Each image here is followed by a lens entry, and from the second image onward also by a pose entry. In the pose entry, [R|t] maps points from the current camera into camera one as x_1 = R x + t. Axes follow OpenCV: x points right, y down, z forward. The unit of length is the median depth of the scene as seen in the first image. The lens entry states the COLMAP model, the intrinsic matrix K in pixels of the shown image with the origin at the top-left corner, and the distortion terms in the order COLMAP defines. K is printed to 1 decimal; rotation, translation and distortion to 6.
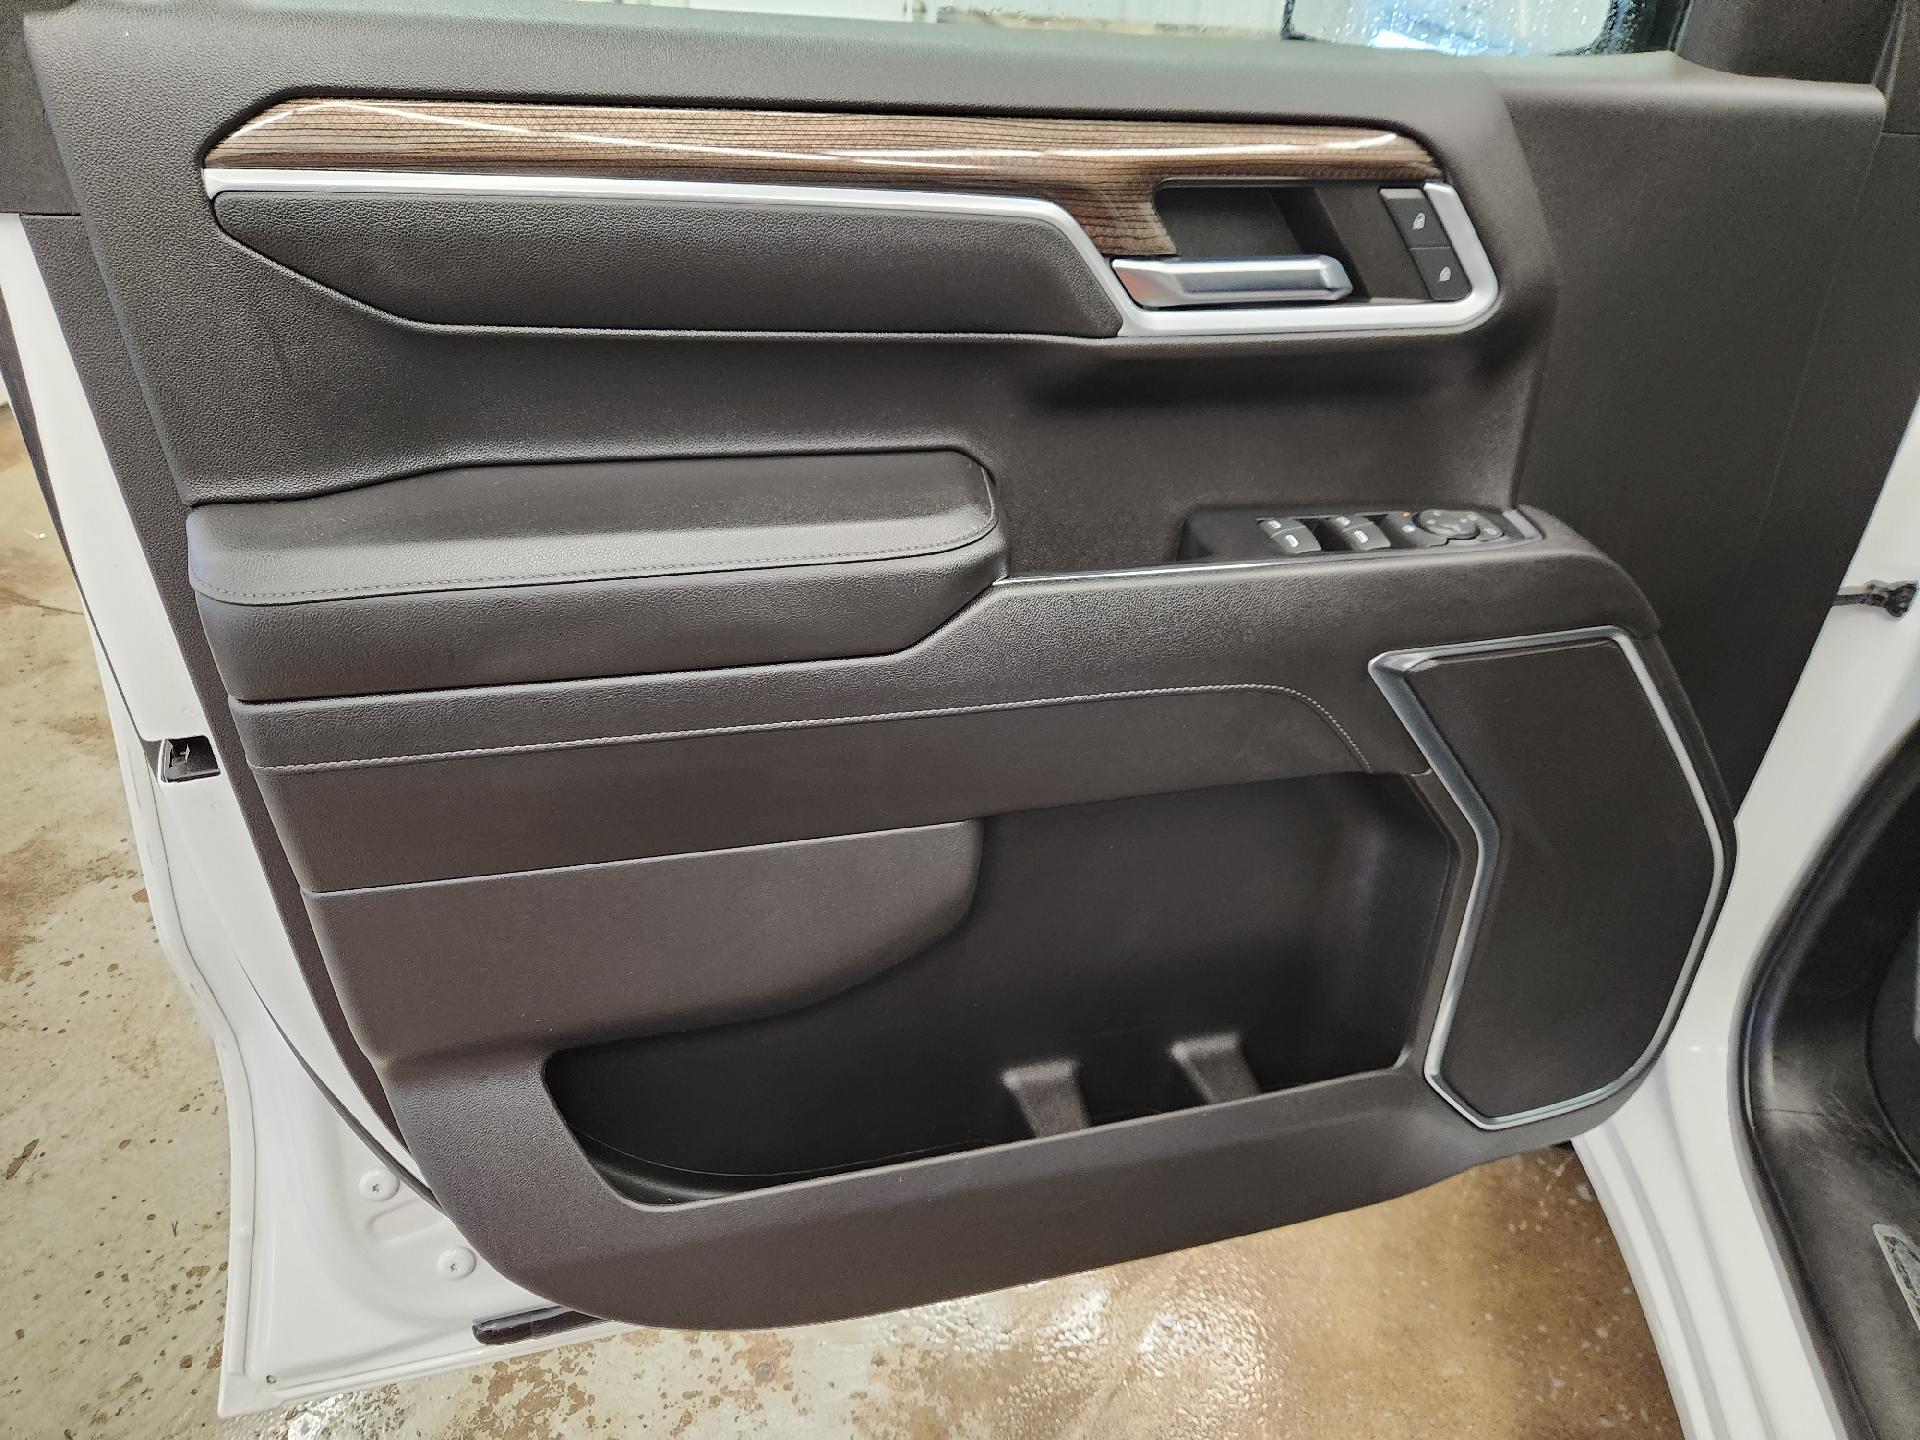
lens RADIAL K [[1302.1, 0, 960.0], [0, 1302.1, 720.0], [0, 0, 1]] dist [0.052521, 0.000283]
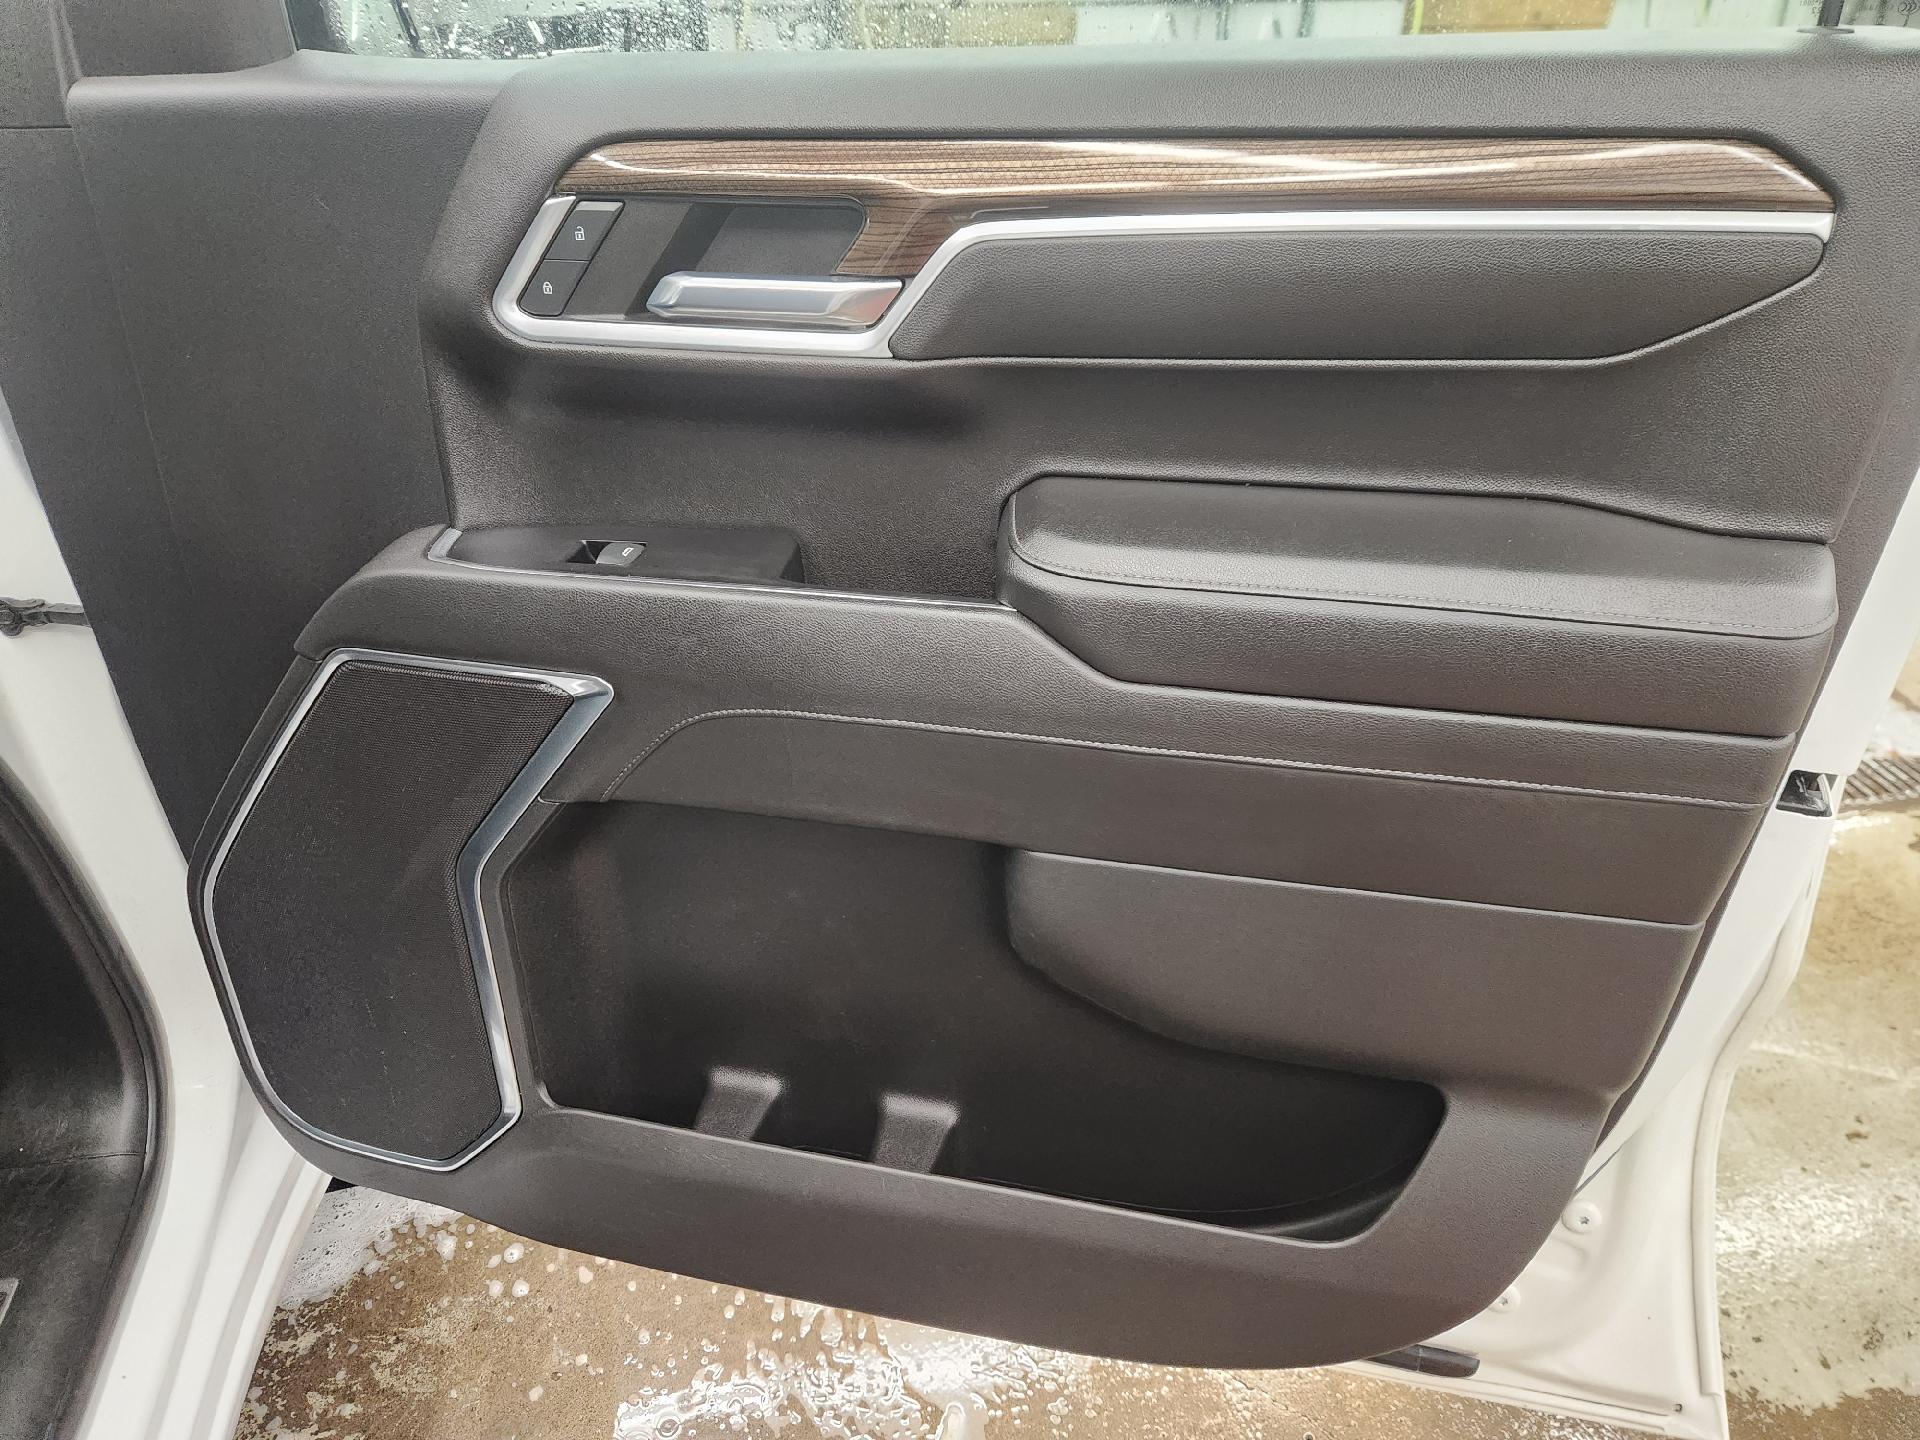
lens RADIAL K [[1282.2, 0, 960.0], [0, 1282.2, 720.0], [0, 0, 1]] dist [0.059790, 0.000351]
pose [[0.836832, 0.170442, -0.520251, 0.601787], [-0.179128, 0.983238, 0.033992, -0.059278], [0.517325, 0.064746, 0.853337, 0.191242]]
